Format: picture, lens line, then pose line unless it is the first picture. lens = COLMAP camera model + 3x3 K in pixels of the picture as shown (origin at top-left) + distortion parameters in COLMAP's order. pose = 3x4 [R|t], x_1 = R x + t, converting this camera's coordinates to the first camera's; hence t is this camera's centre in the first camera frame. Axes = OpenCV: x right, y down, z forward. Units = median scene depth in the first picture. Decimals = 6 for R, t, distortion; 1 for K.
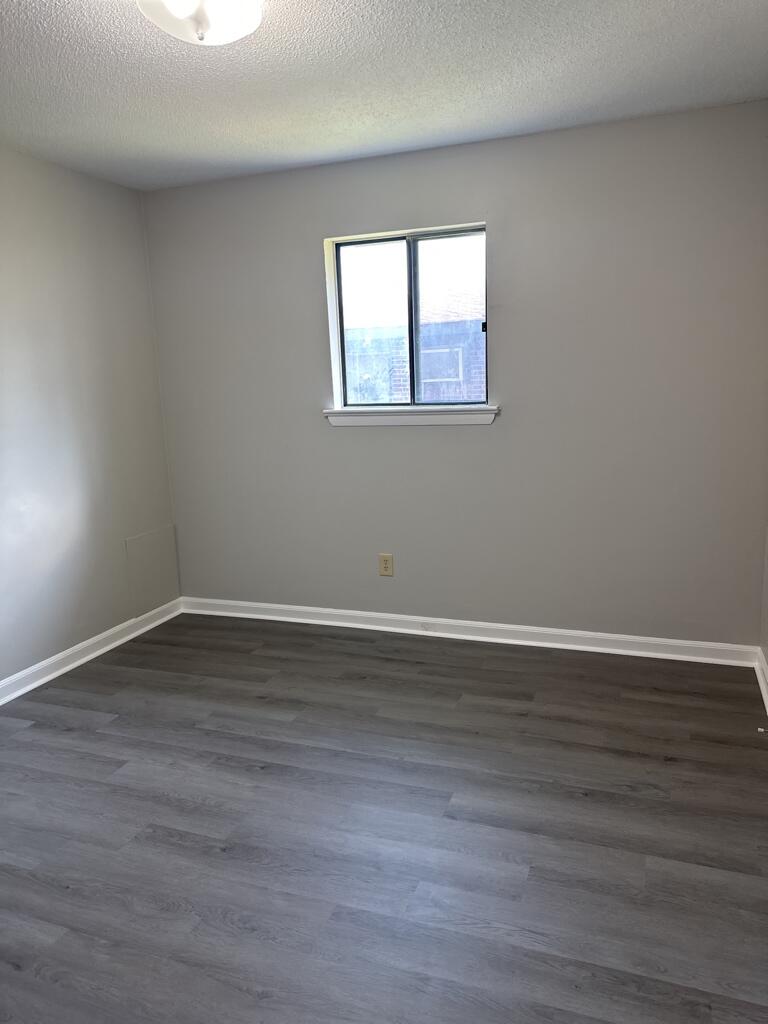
lens RADIAL K [[723.0, 0, 382.7], [0, 723.0, 501.2], [0, 0, 1]] dist [0.061370, -0.073370]
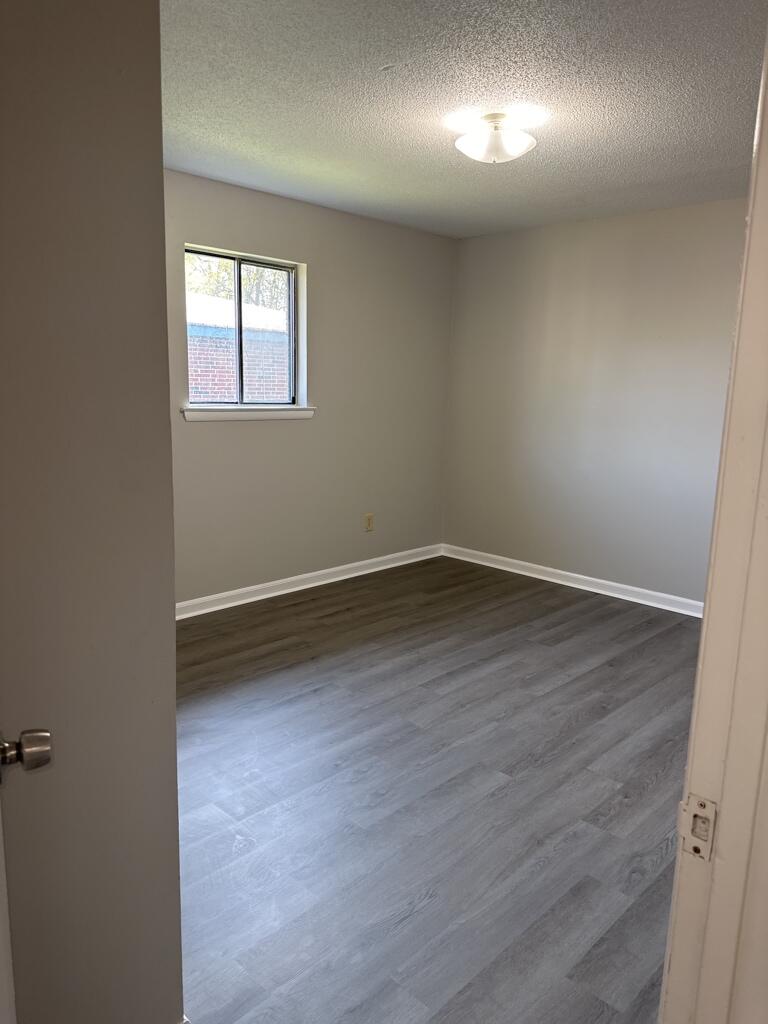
lens RADIAL K [[723.0, 0, 377.0], [0, 723.0, 505.5], [0, 0, 1]] dist [0.061370, -0.073370]
pose [[0.413543, -0.116255, 0.903032, -0.950288], [0.114629, 0.990571, 0.075030, -0.034781], [-0.903240, 0.072485, 0.422970, 0.333271]]
